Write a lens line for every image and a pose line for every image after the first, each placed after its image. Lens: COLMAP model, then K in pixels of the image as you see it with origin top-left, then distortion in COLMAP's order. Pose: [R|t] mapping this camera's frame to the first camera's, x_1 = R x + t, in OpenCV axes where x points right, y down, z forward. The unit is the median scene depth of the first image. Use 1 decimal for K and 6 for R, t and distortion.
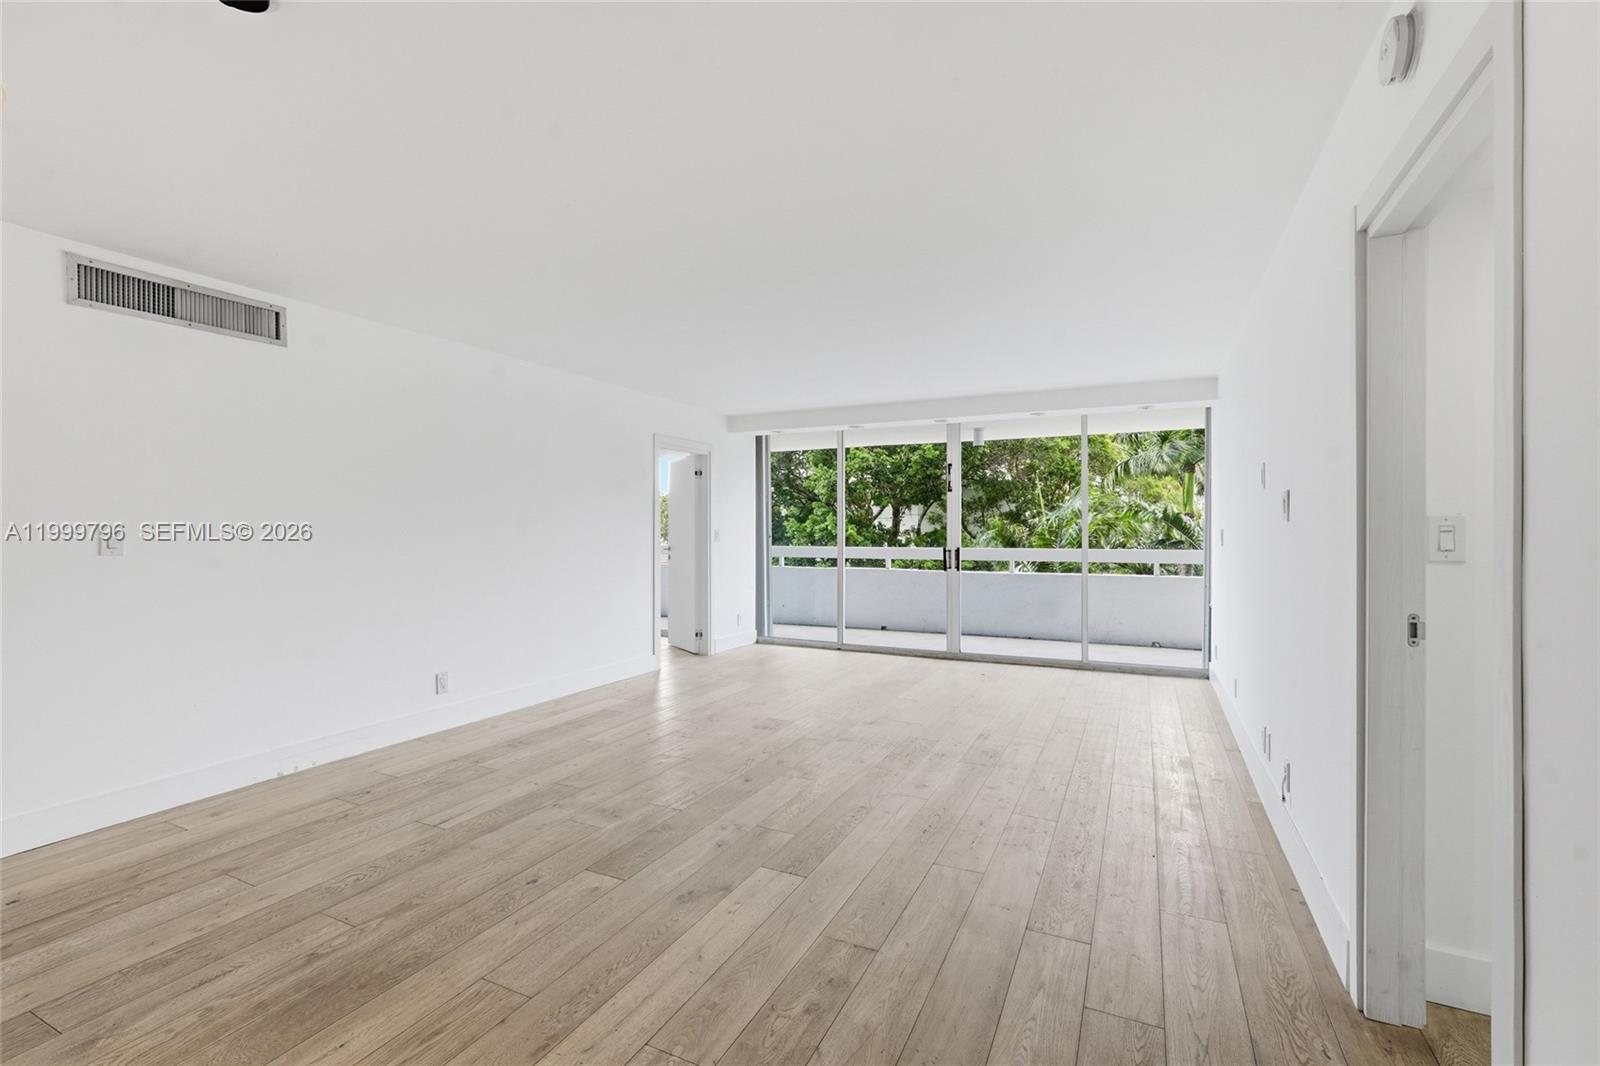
lens RADIAL K [[716.1, 0, 790.9], [0, 716.1, 526.1], [0, 0, 1]] dist [-0.012678, 0.006454]
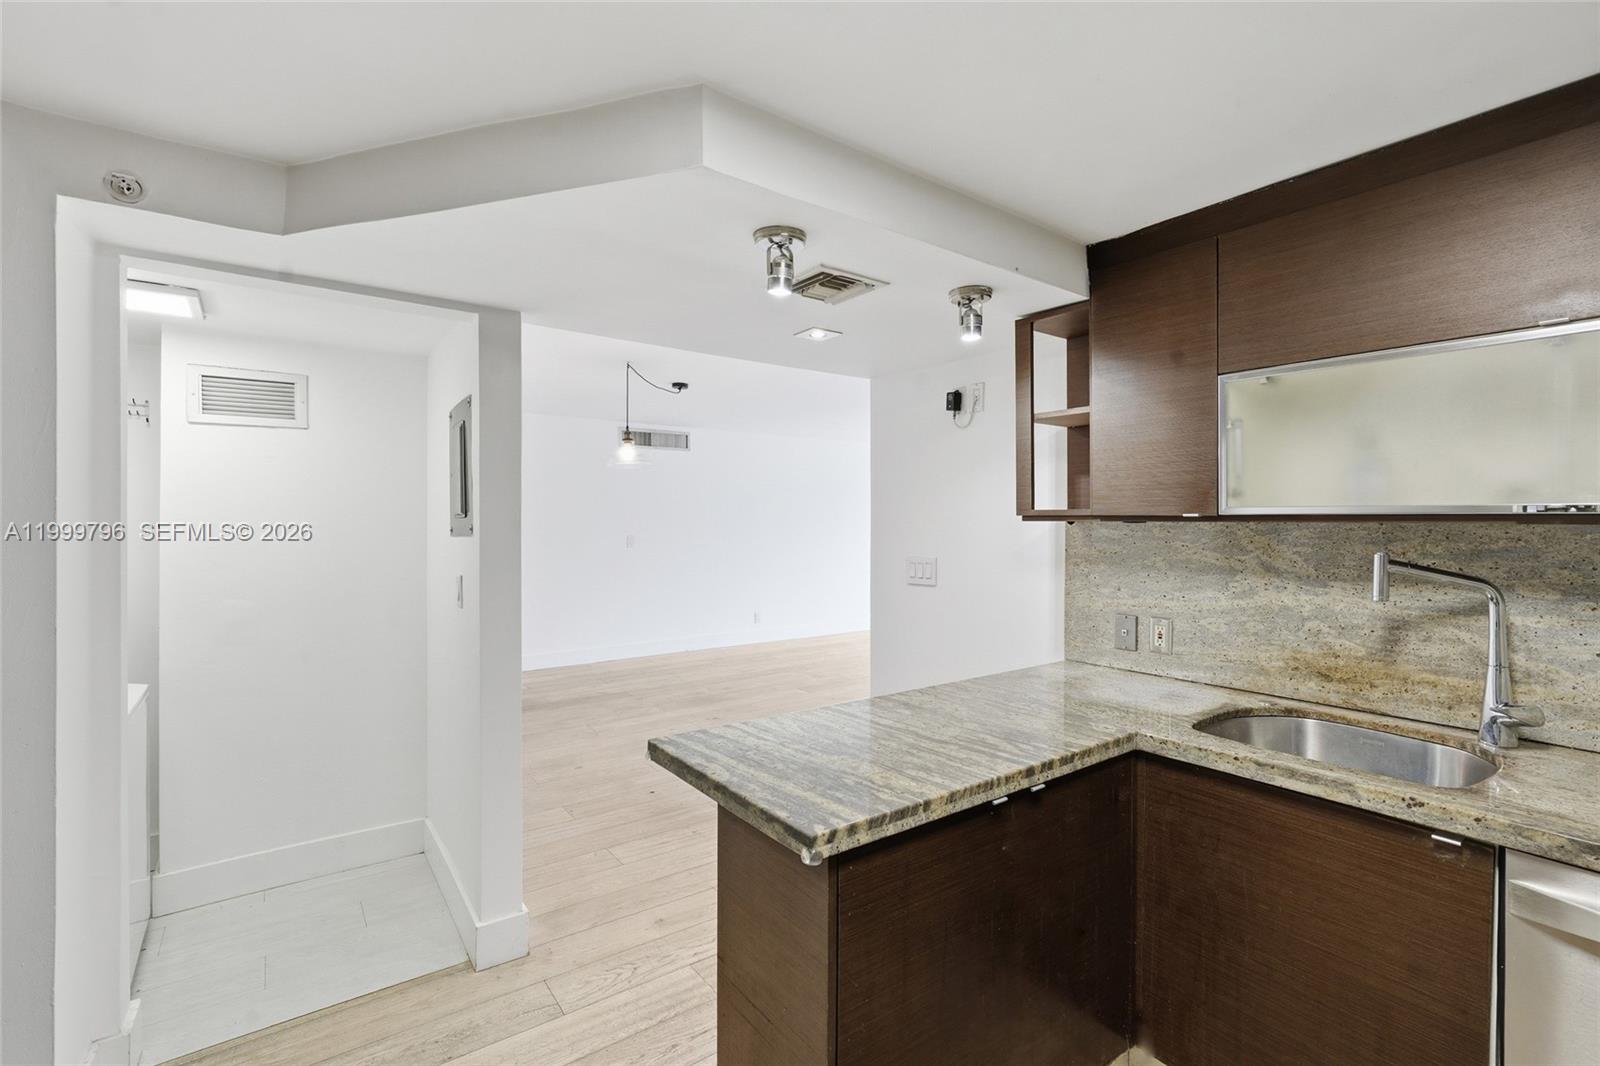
lens RADIAL K [[716.1, 0, 768.9], [0, 716.1, 525.5], [0, 0, 1]] dist [-0.012678, 0.006454]
pose [[0.872181, 0.001204, -0.489182, 0.635585], [0.002123, 0.999978, 0.006247, -0.052821], [0.489179, -0.006487, 0.872159, -0.878446]]
